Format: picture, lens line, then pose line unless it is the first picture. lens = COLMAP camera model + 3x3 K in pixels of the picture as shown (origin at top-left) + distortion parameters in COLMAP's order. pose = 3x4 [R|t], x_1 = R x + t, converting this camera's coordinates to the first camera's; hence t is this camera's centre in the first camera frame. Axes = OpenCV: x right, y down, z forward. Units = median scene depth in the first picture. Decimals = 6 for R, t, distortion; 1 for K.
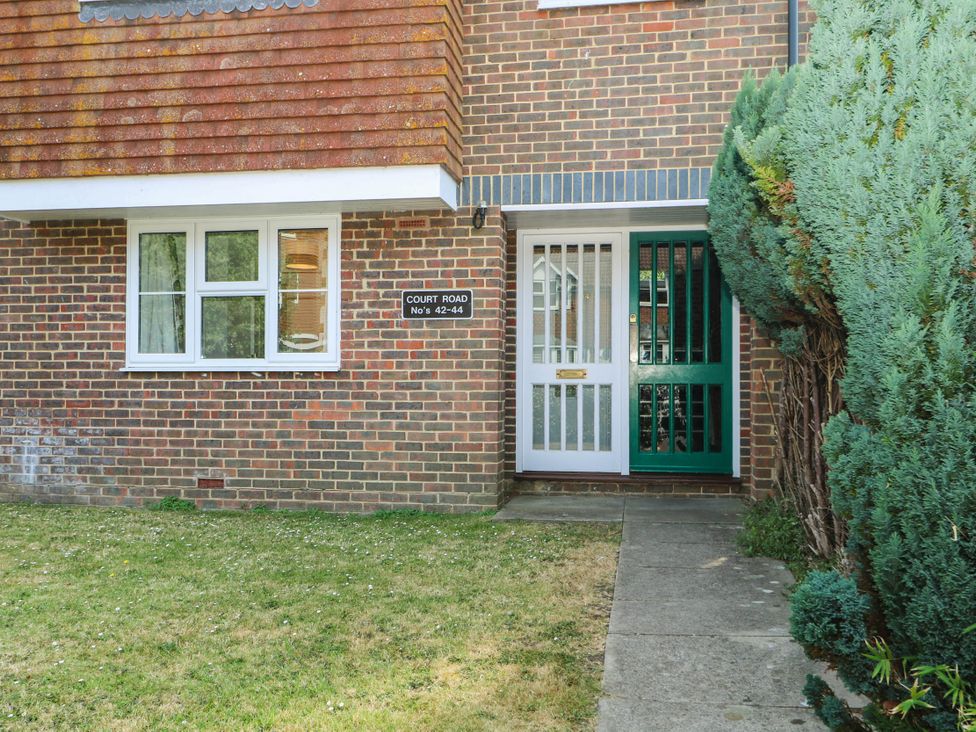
lens RADIAL K [[879.8, 0, 488.0], [0, 879.8, 366.0], [0, 0, 1]] dist [0.011096, -0.003610]
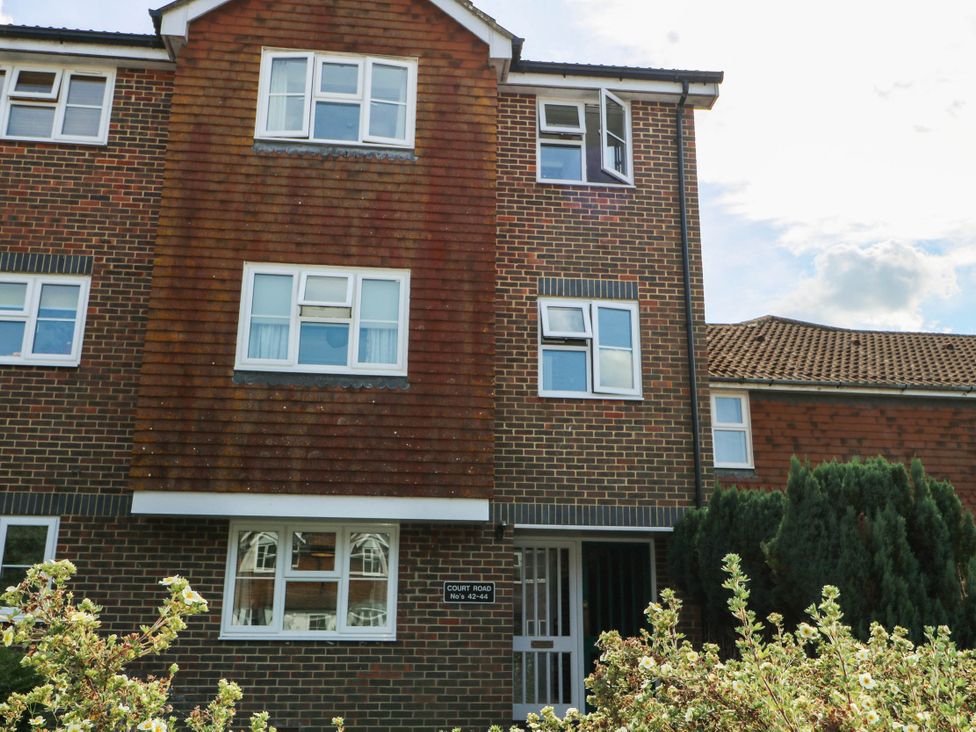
lens RADIAL K [[969.0, 0, 488.0], [0, 969.0, 366.0], [0, 0, 1]] dist [0.020191, -0.004822]
pose [[0.964190, 0.080565, 0.252679, -0.450932], [-0.009622, 0.962743, -0.270249, 0.001097], [-0.265037, 0.258140, 0.929042, -0.550468]]
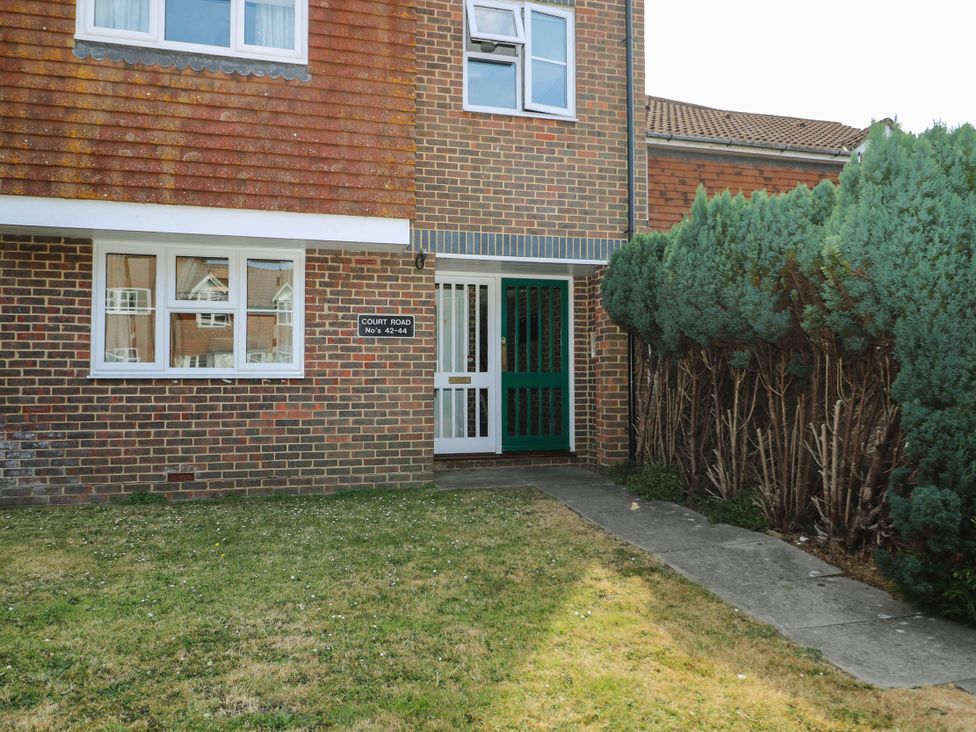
lens RADIAL K [[695.8, 0, 490.3], [0, 695.8, 358.9], [0, 0, 1]] dist [0.006540, -0.008739]
pose [[0.912841, 0.010975, 0.408168, -0.331469], [-0.001662, 0.999730, -0.023165, 0.000988], [-0.408312, 0.020468, 0.912613, 0.014500]]
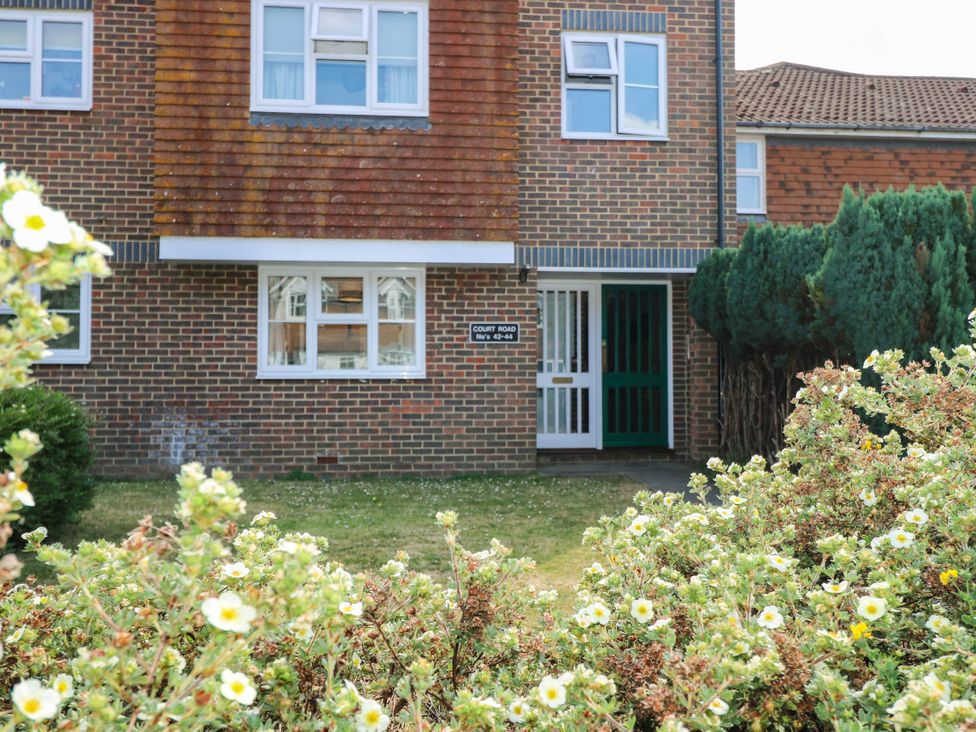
lens RADIAL K [[877.4, 0, 485.9], [0, 877.4, 359.5], [0, 0, 1]] dist [0.014923, -0.001386]
pose [[0.966749, 0.004869, 0.255681, -0.443452], [0.000107, 0.999811, -0.019446, 0.003008], [-0.255728, 0.018827, 0.966566, -0.405962]]
